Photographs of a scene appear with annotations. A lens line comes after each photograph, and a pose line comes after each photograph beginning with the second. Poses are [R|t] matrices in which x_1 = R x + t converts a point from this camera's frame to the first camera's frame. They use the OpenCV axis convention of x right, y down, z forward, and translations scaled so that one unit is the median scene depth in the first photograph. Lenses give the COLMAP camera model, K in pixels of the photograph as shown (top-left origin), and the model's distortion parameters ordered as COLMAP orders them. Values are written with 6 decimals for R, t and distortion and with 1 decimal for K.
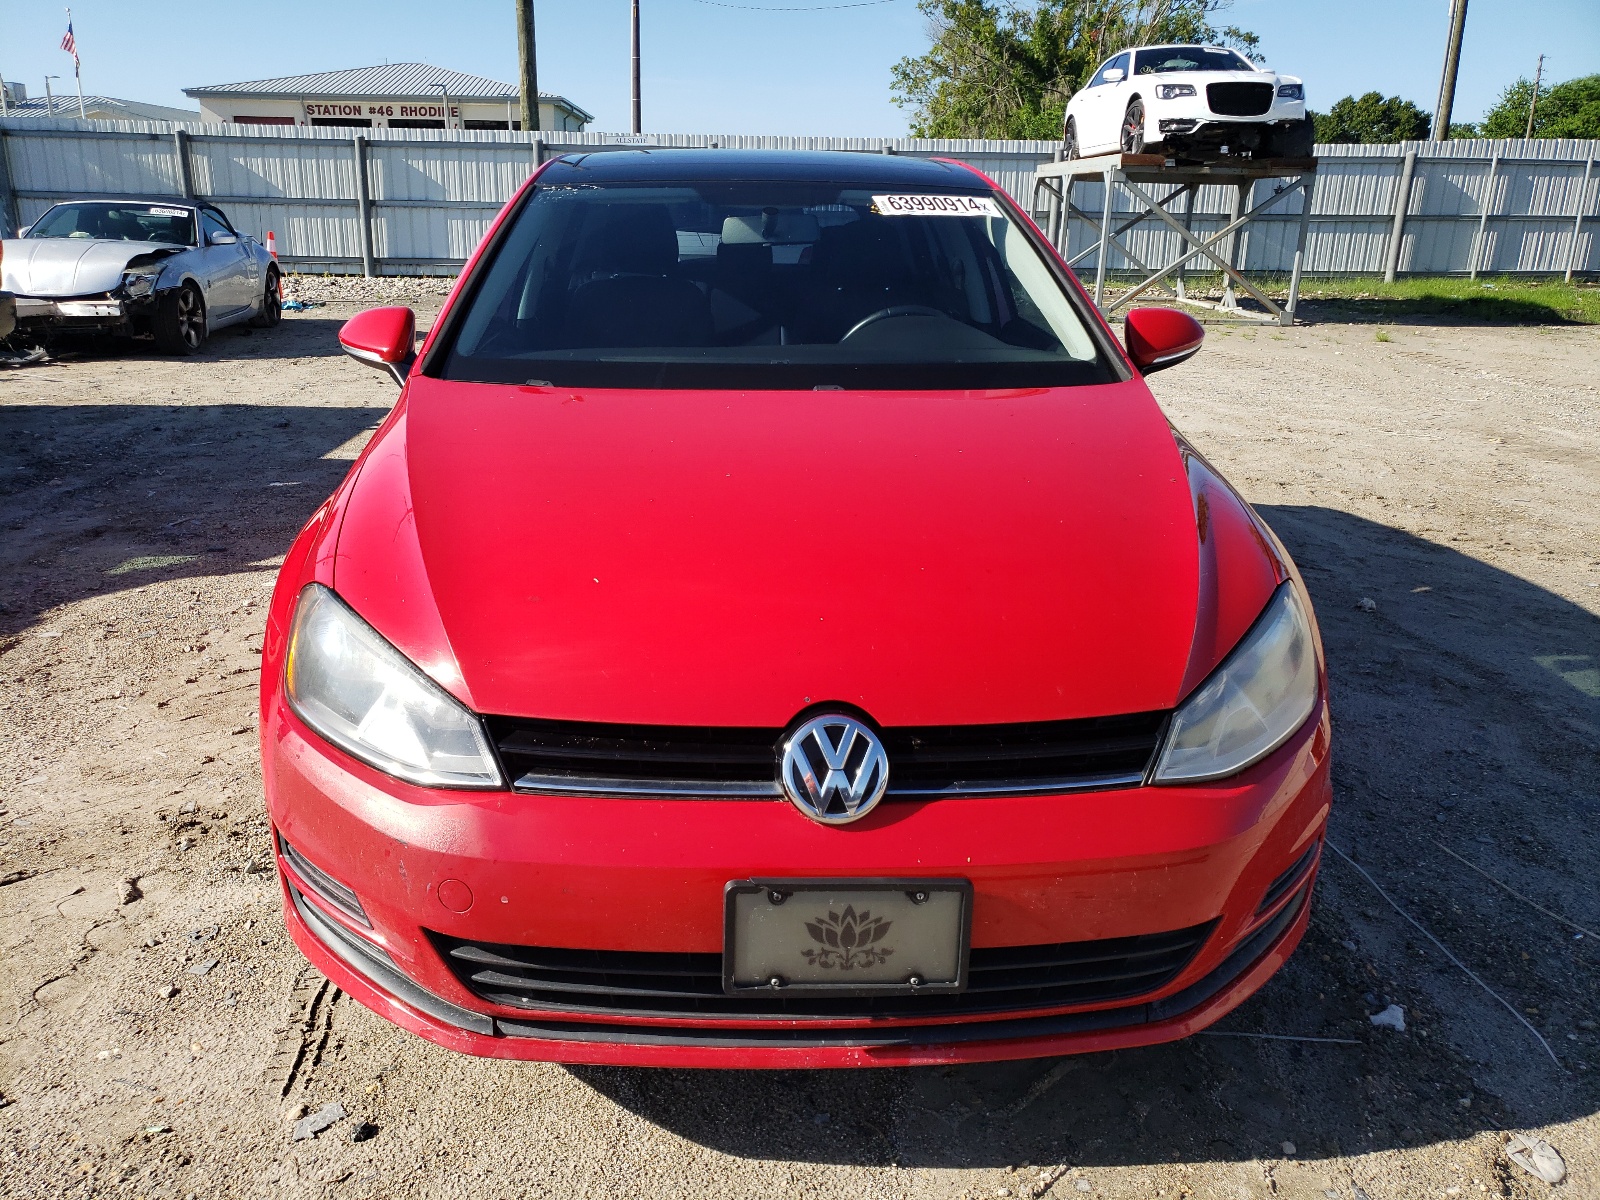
lens RADIAL K [[1221.8, 0, 764.0], [0, 1221.8, 596.1], [0, 0, 1]] dist [-0.009514, 0.043798]
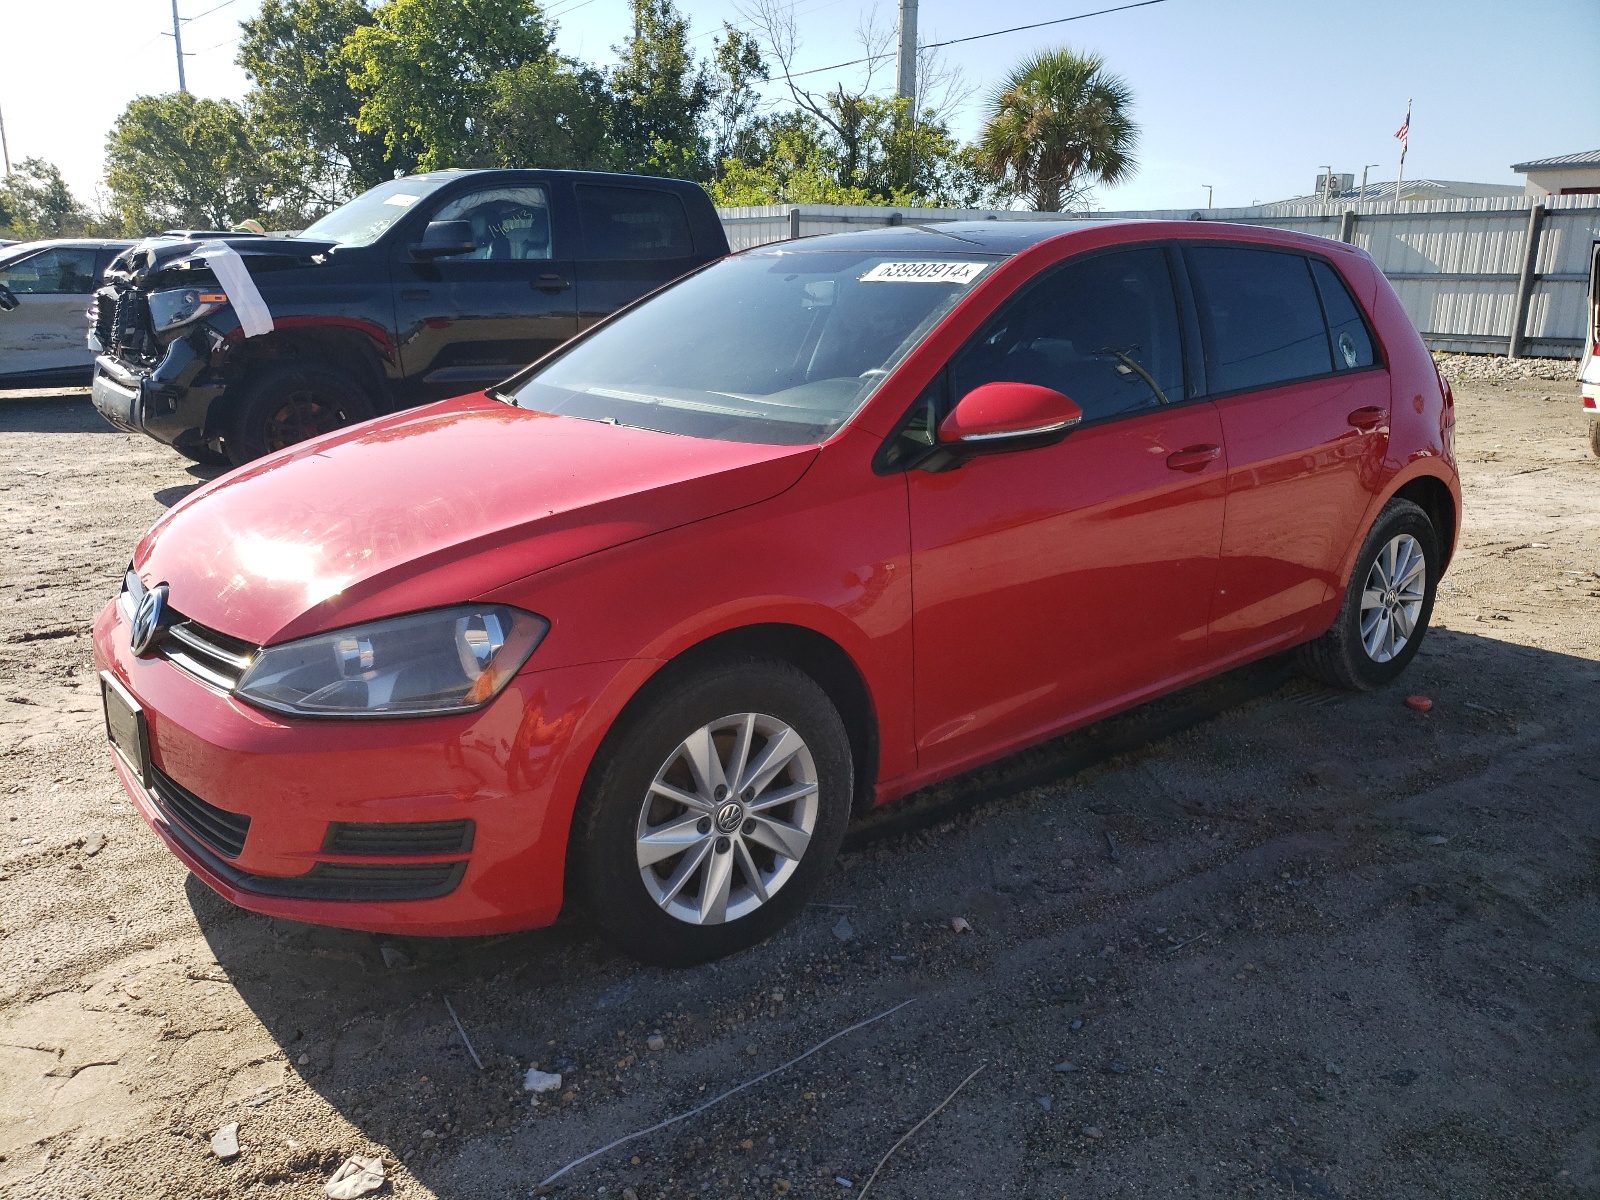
lens RADIAL K [[1232.9, 0, 800.0], [0, 1232.9, 600.0], [0, 0, 1]] dist [0.005619, -0.000548]
pose [[0.596603, 0.194563, -0.778595, 0.115510], [-0.239036, 0.969215, 0.059034, -0.012235], [0.766111, 0.150892, 0.624744, 0.041046]]
